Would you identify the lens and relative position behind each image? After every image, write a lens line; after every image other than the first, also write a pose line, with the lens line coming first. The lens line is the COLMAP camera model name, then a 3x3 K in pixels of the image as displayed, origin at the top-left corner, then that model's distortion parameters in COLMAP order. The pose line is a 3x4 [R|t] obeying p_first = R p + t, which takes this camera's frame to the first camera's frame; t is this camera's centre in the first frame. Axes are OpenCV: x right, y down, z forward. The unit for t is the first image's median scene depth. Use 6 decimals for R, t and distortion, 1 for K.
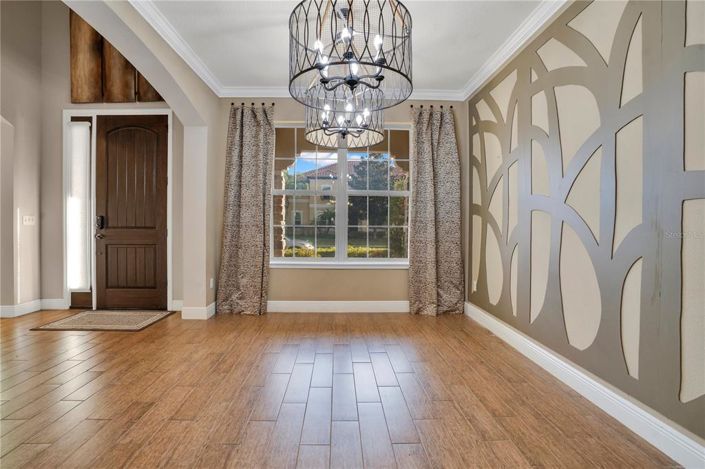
lens RADIAL K [[339.0, 0, 350.7], [0, 339.0, 235.1], [0, 0, 1]] dist [-0.031110, 0.001826]
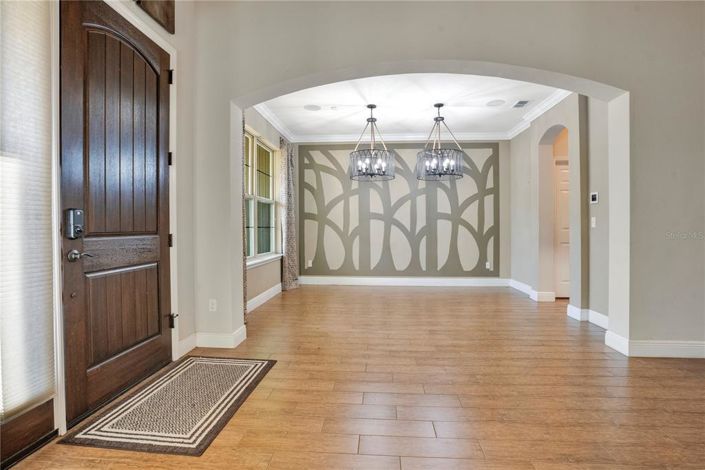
lens RADIAL K [[339.0, 0, 353.1], [0, 339.0, 230.7], [0, 0, 1]] dist [-0.031110, 0.001826]
pose [[0.098418, -0.018544, 0.994972, -1.172917], [0.030672, 0.999408, 0.015592, -0.023106], [-0.994672, 0.028983, 0.098929, 0.604195]]
